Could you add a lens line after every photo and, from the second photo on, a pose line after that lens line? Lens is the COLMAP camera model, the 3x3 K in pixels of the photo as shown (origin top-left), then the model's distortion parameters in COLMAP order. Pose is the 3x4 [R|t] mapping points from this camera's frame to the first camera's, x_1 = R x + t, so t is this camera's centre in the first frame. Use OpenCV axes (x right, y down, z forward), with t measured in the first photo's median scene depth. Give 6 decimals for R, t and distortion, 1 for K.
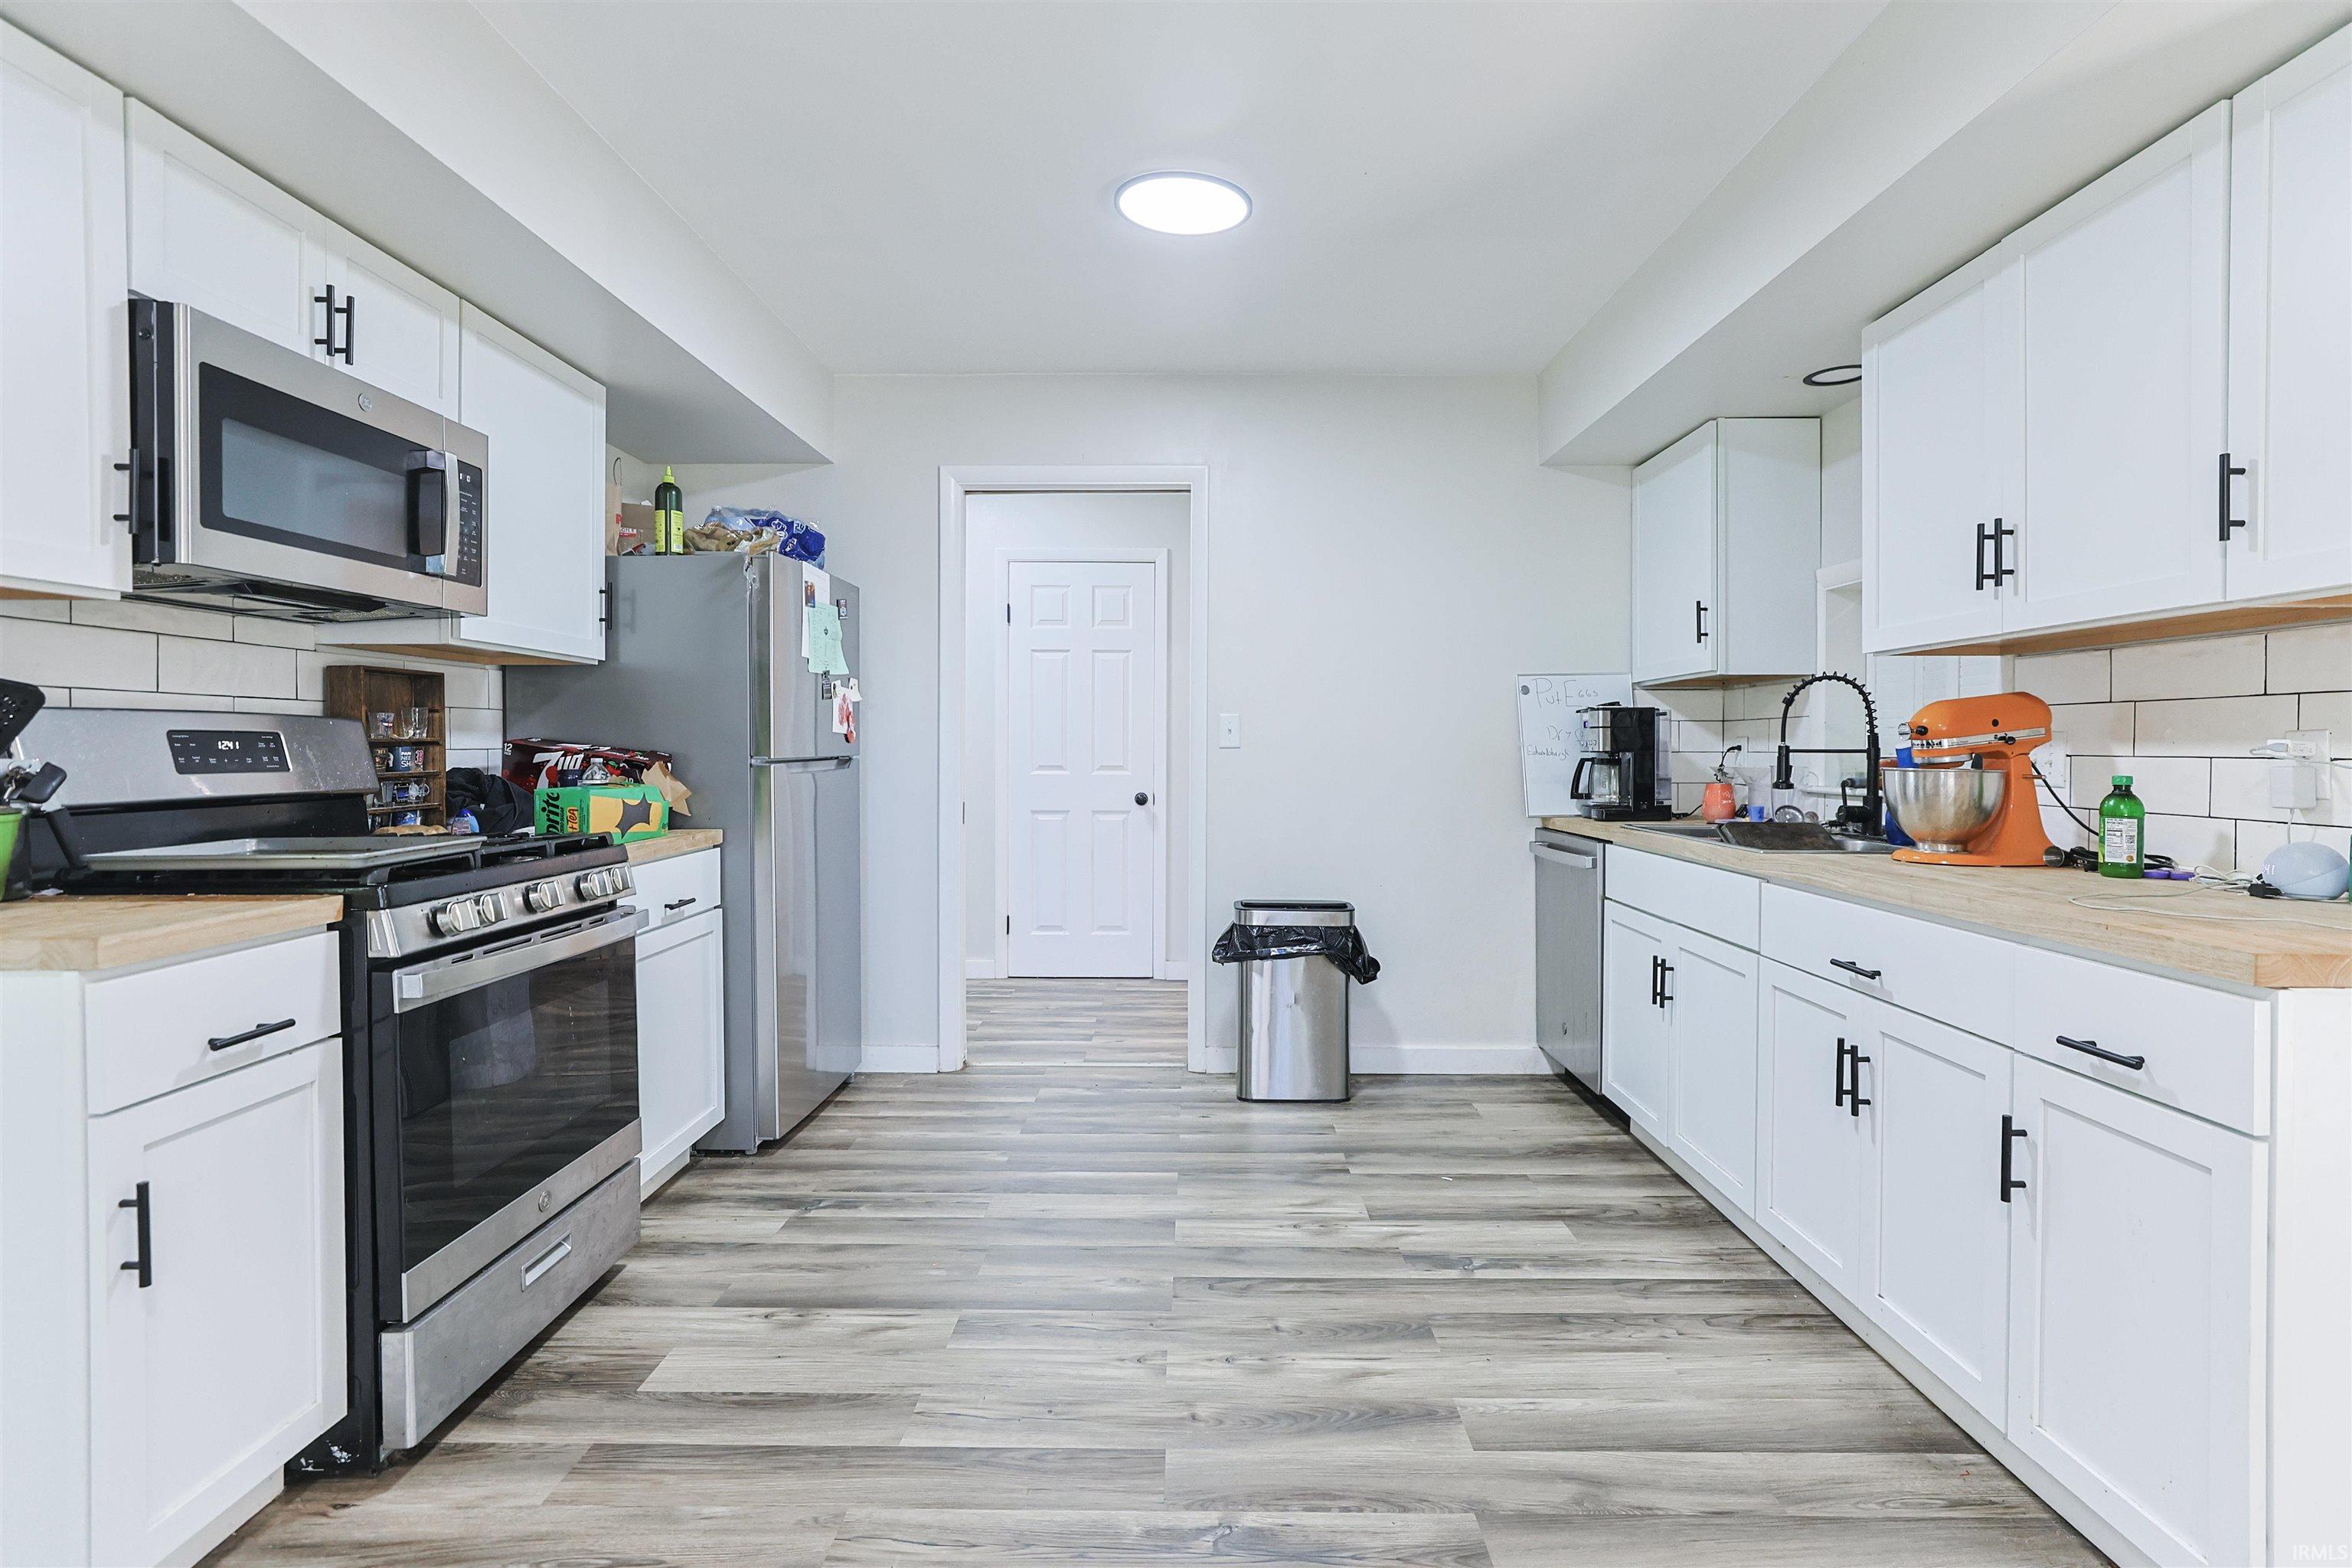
lens RADIAL K [[1514.8, 0, 1101.6], [0, 1514.8, 774.4], [0, 0, 1]] dist [-0.003427, 0.007577]
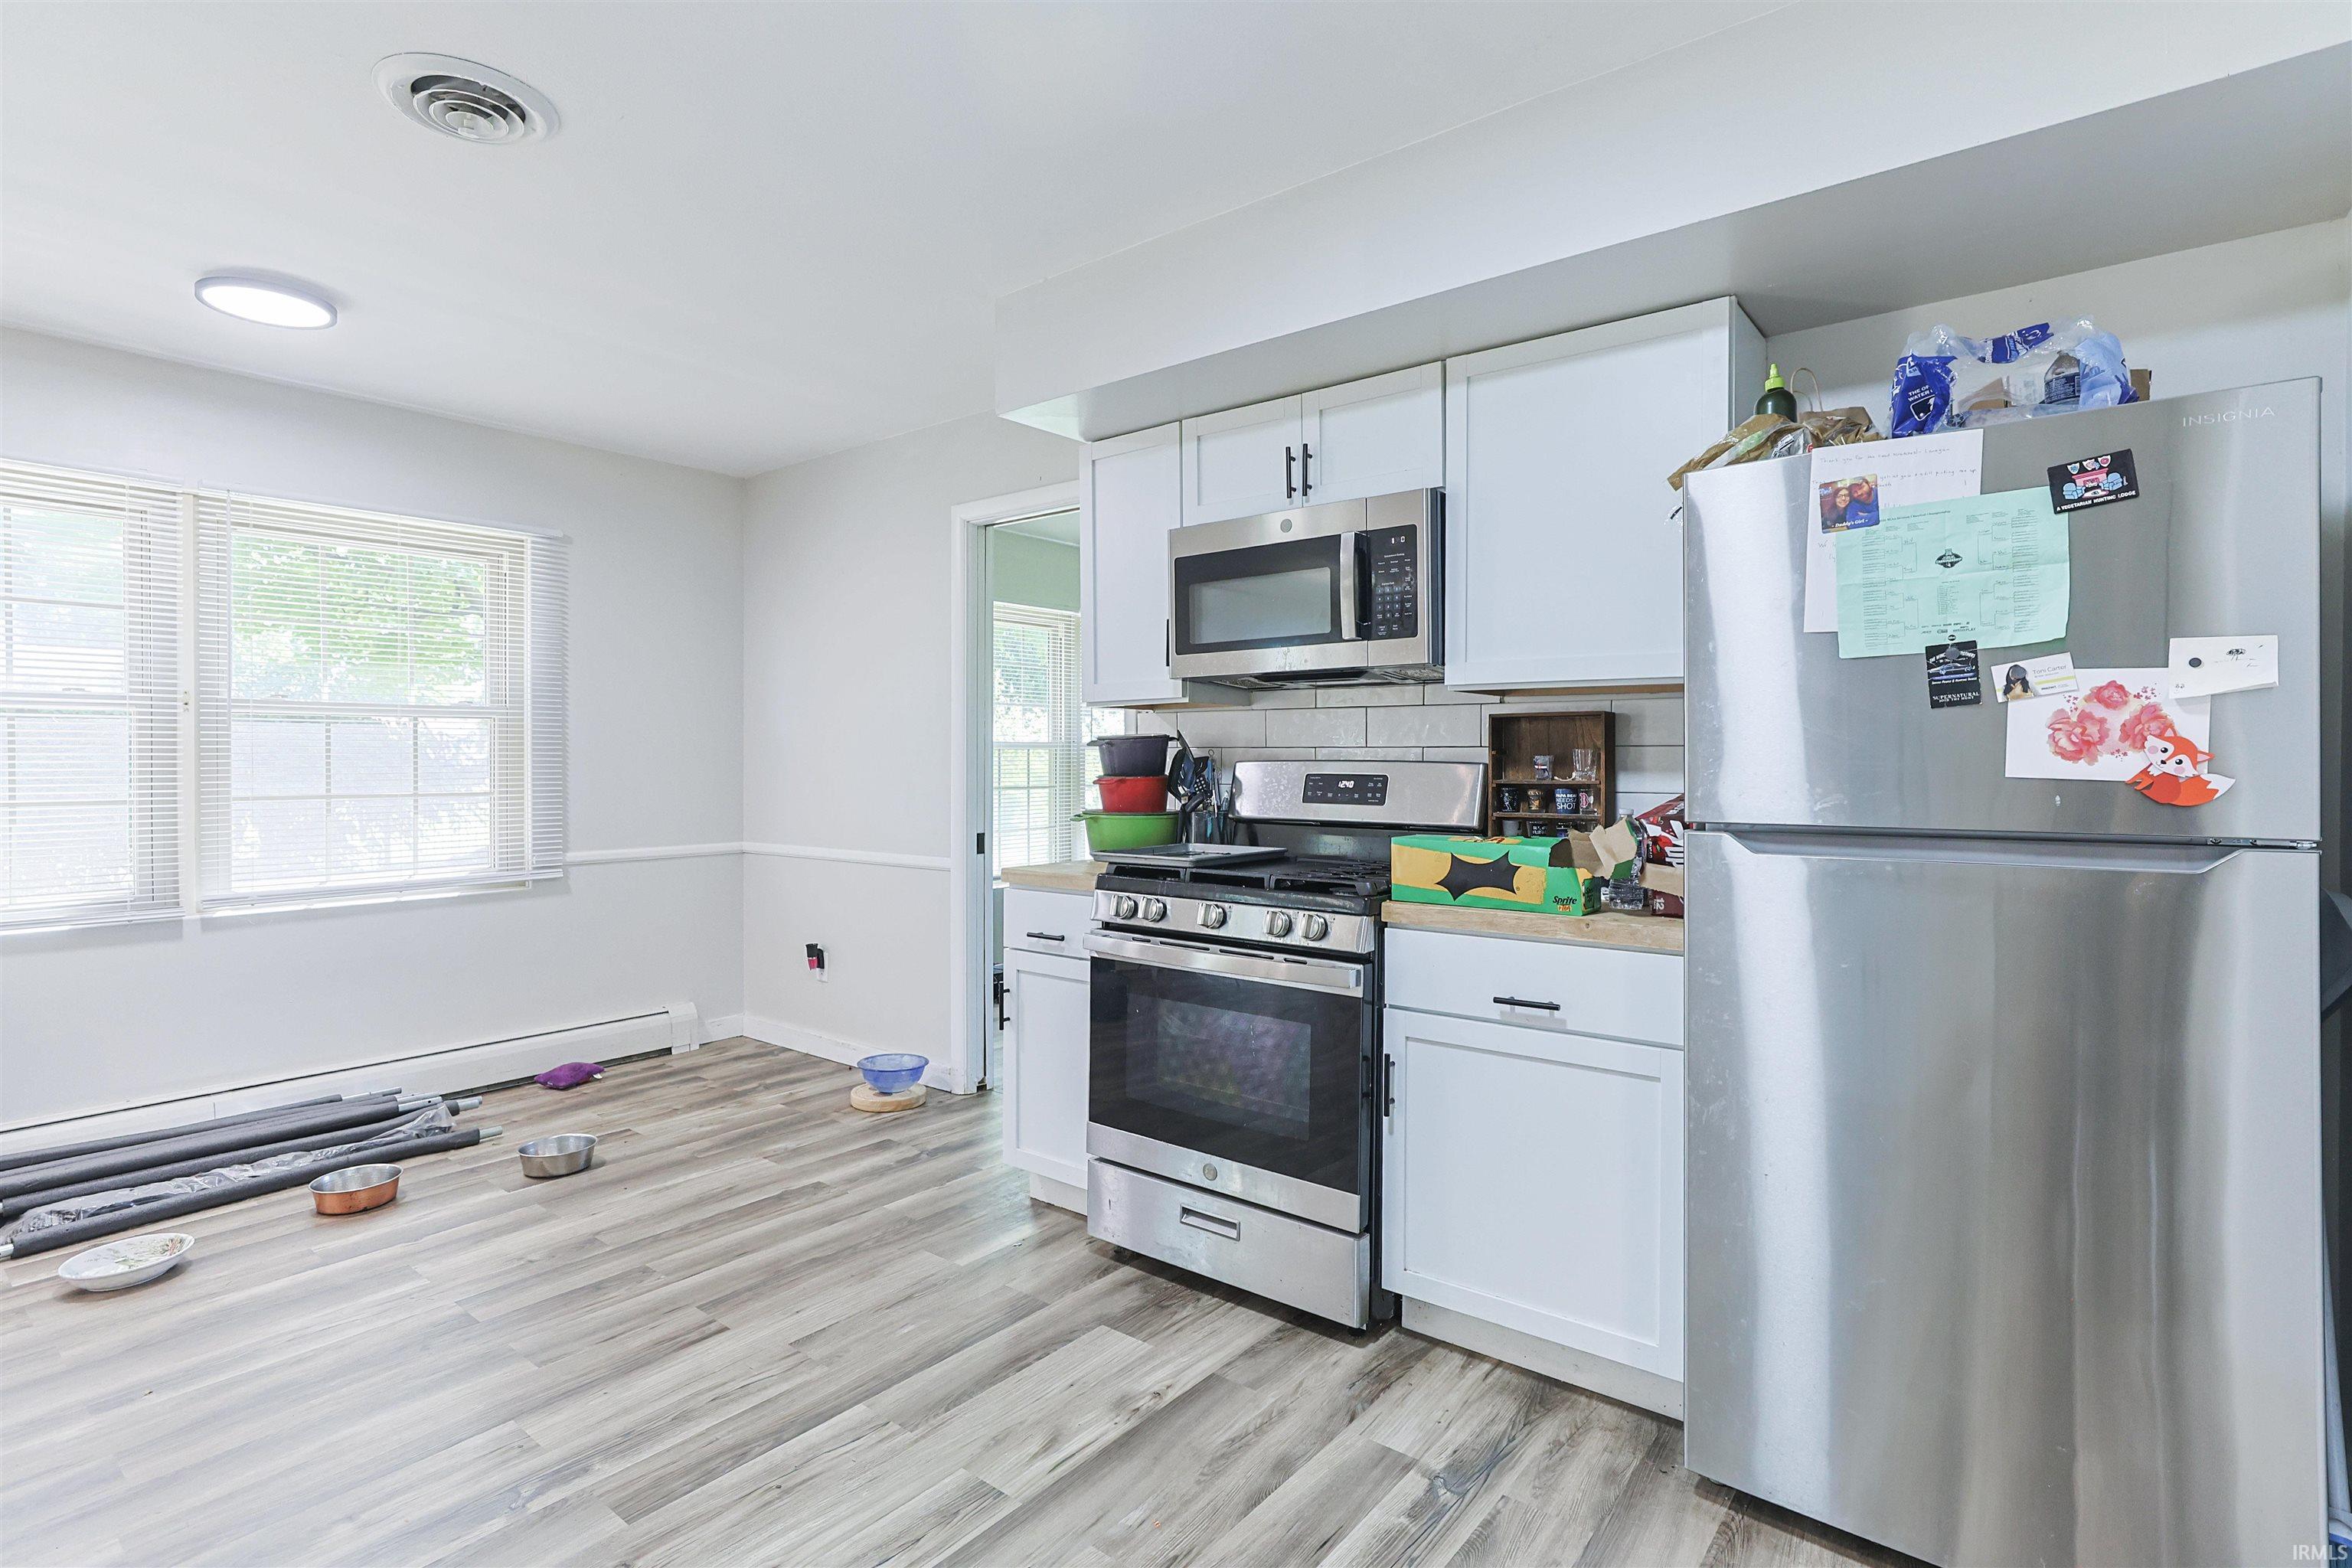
lens RADIAL K [[1146.5, 0, 1168.5], [0, 1146.5, 757.1], [0, 0, 1]] dist [-0.006067, 0.001664]
pose [[-0.624351, -0.003524, -0.781136, 0.327472], [-0.013686, 0.999886, 0.006427, -0.045003], [0.781024, 0.014703, -0.624327, 1.408473]]
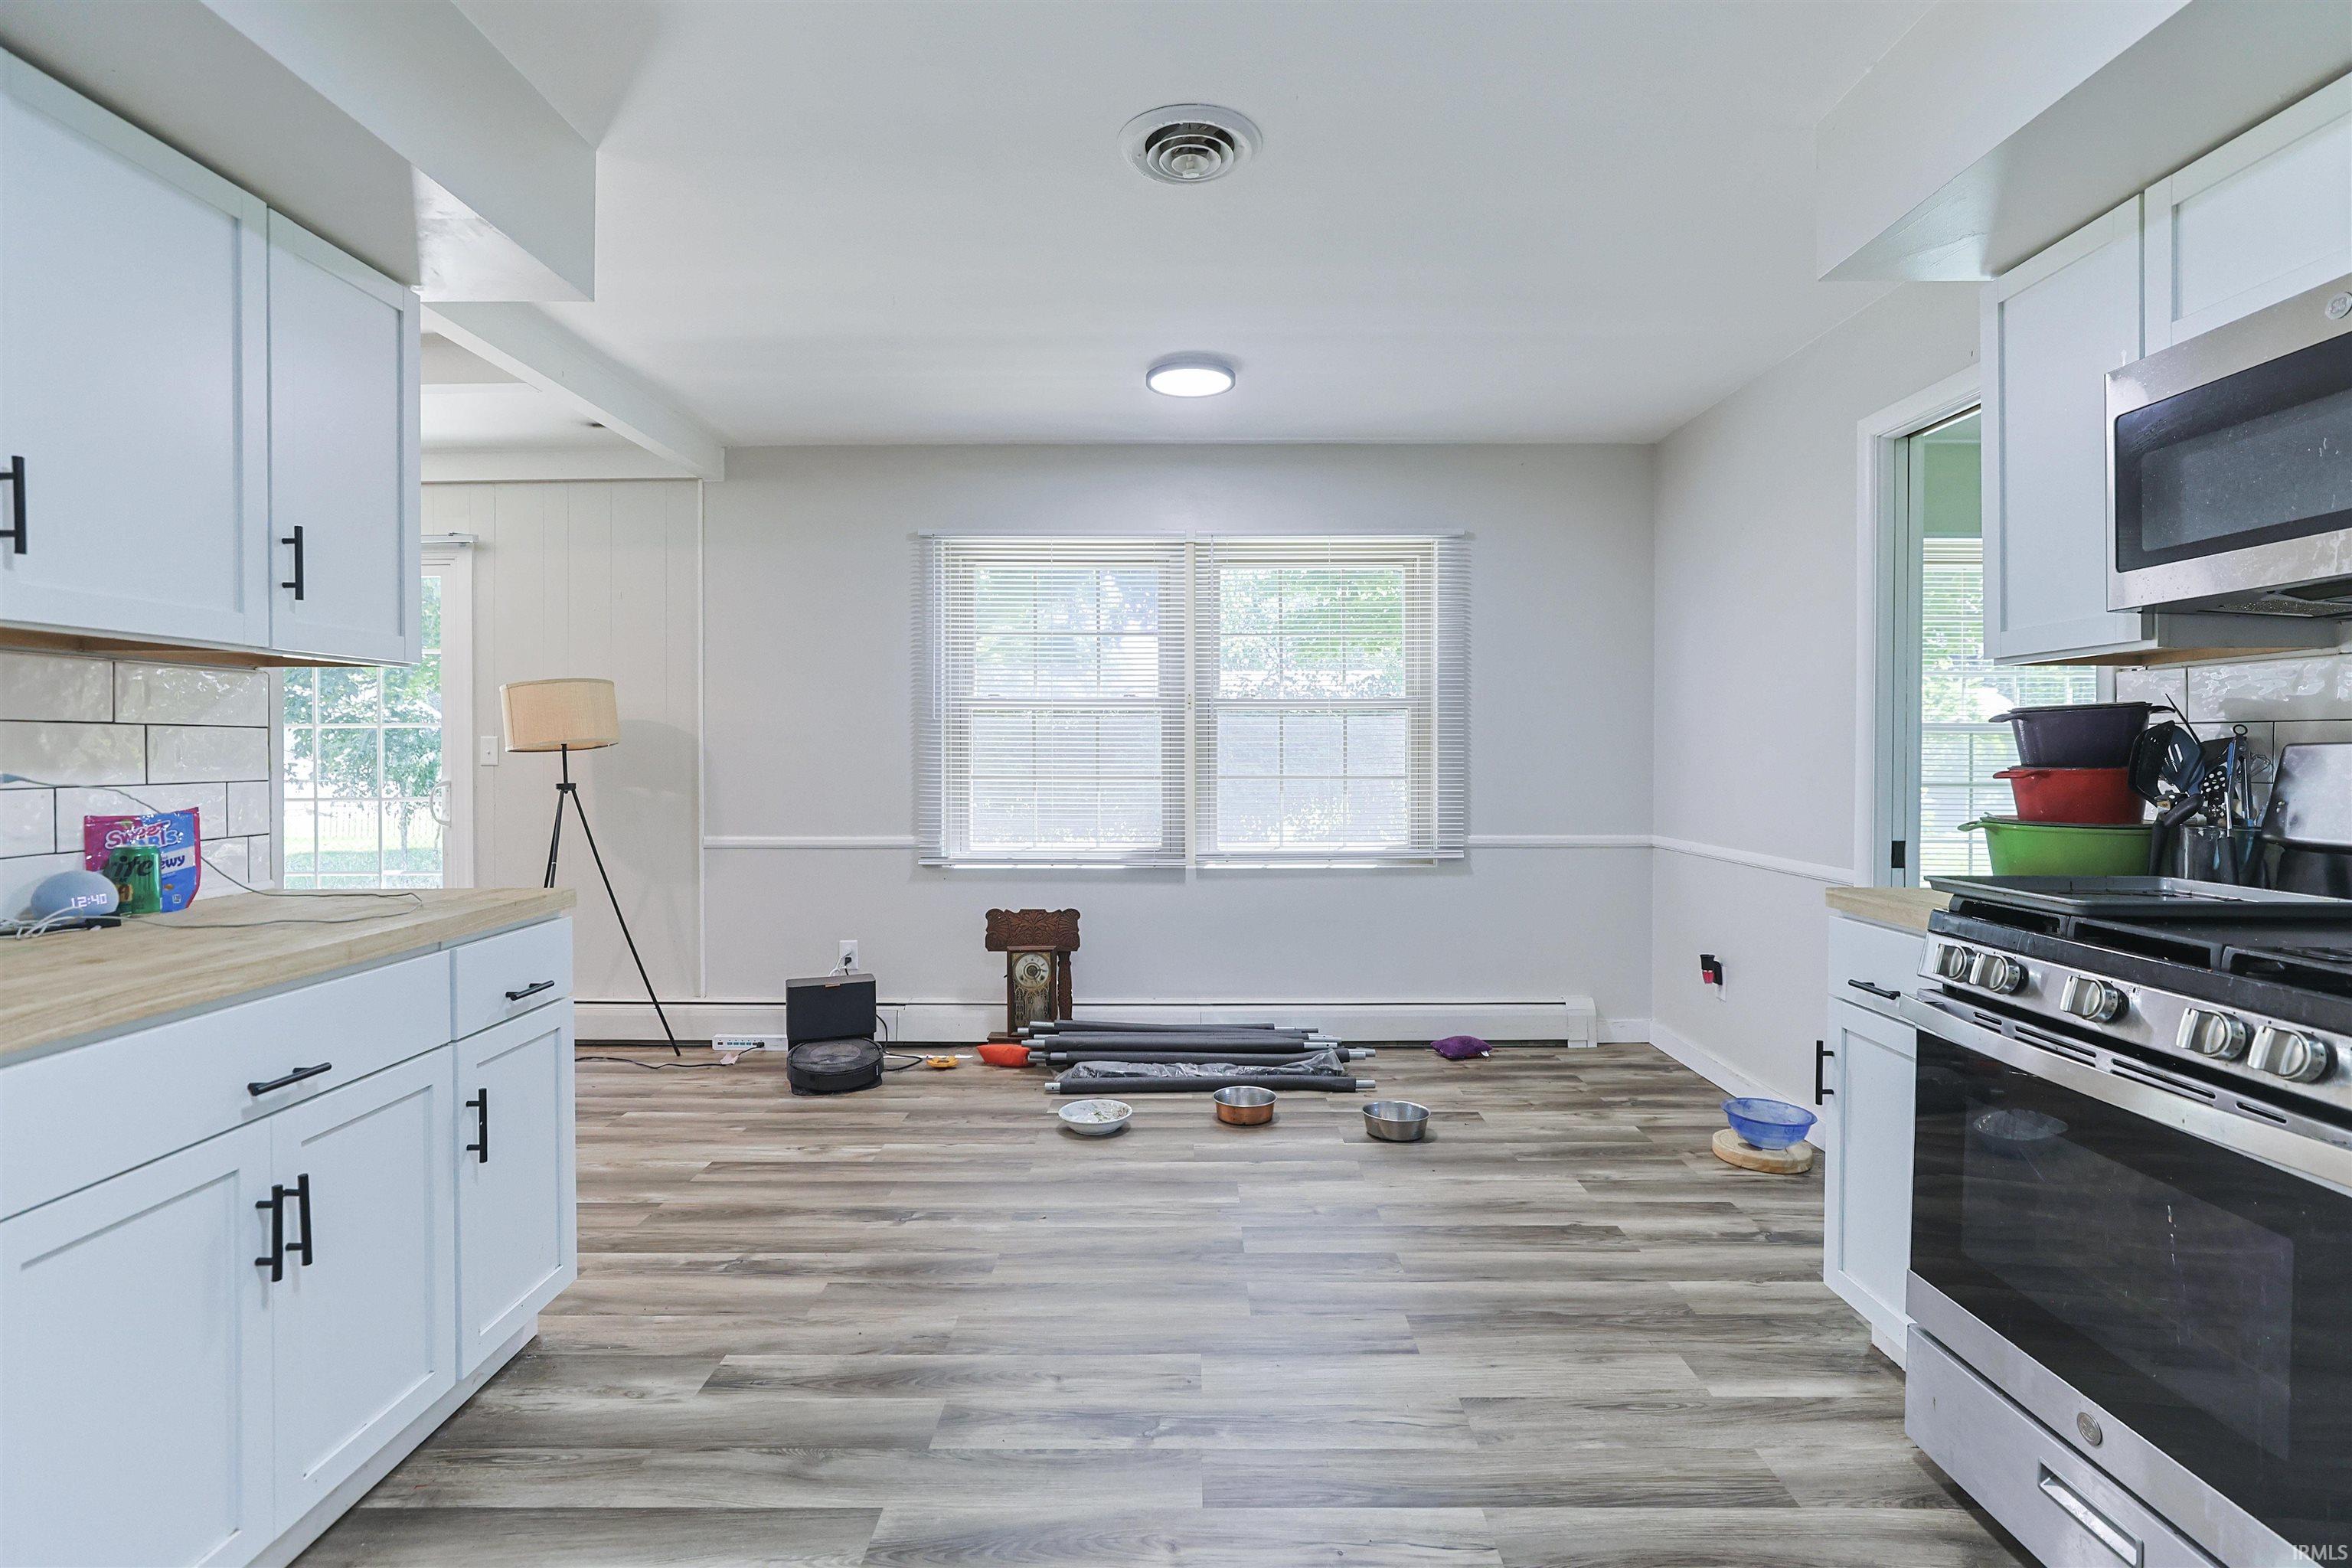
lens RADIAL K [[1121.3, 0, 1113.1], [0, 1121.3, 753.6], [0, 0, 1]] dist [-0.028768, 0.013632]
pose [[-0.999985, -0.002711, 0.004749, 0.079841], [-0.002615, 0.999795, 0.020069, -0.039793], [-0.004802, 0.020057, -0.999787, 1.390952]]
